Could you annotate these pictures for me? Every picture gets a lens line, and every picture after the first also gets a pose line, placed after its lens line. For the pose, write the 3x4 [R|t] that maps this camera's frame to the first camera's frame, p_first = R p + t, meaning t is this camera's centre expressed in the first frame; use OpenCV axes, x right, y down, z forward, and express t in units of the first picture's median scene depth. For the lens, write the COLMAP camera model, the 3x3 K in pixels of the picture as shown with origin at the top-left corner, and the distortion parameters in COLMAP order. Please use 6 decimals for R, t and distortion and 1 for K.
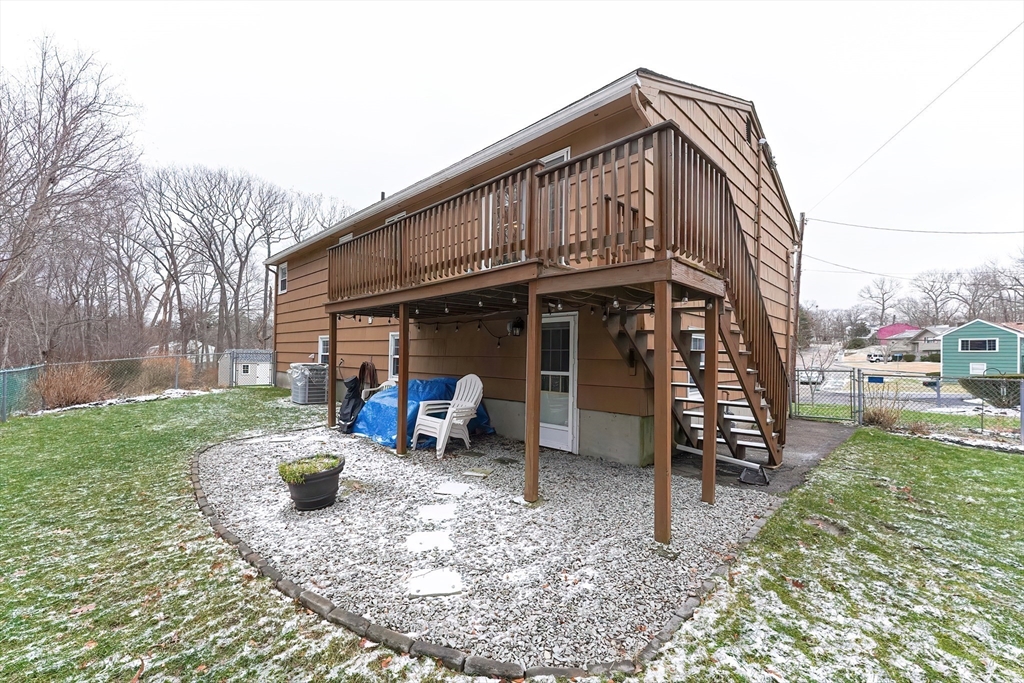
lens RADIAL K [[410.9, 0, 512.5], [0, 410.9, 370.4], [0, 0, 1]] dist [-0.007538, 0.000209]
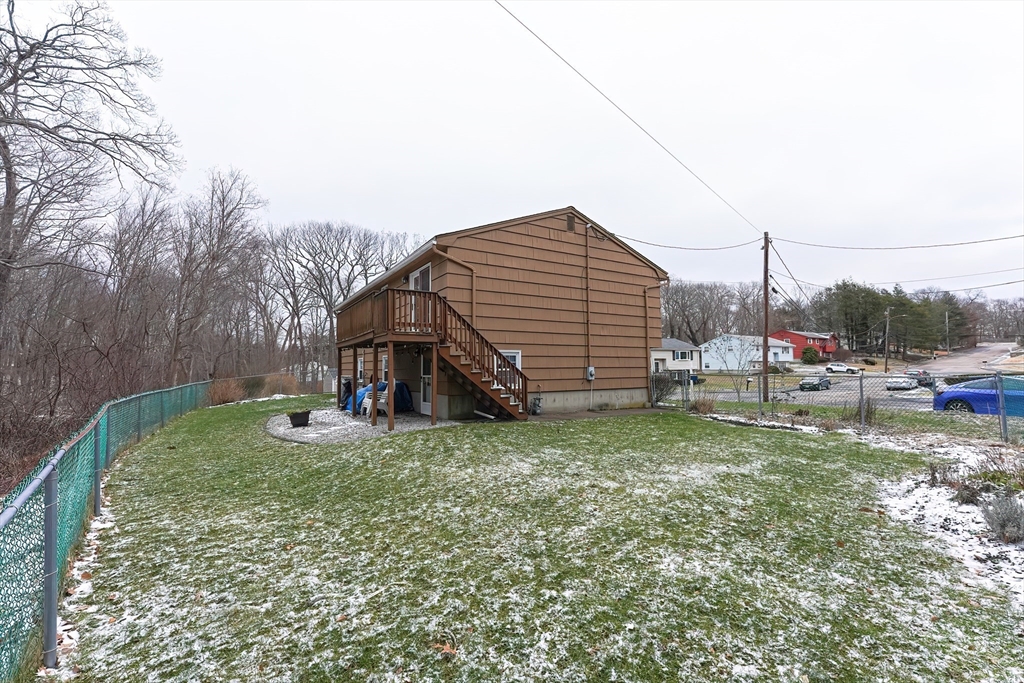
lens RADIAL K [[424.2, 0, 512.0], [0, 424.2, 369.2], [0, 0, 1]] dist [-0.003591, -0.000387]
pose [[0.972691, -0.025832, -0.230664, 0.103829], [0.017642, 0.999141, -0.037498, 0.006084], [0.231434, 0.032405, 0.972311, -0.094112]]
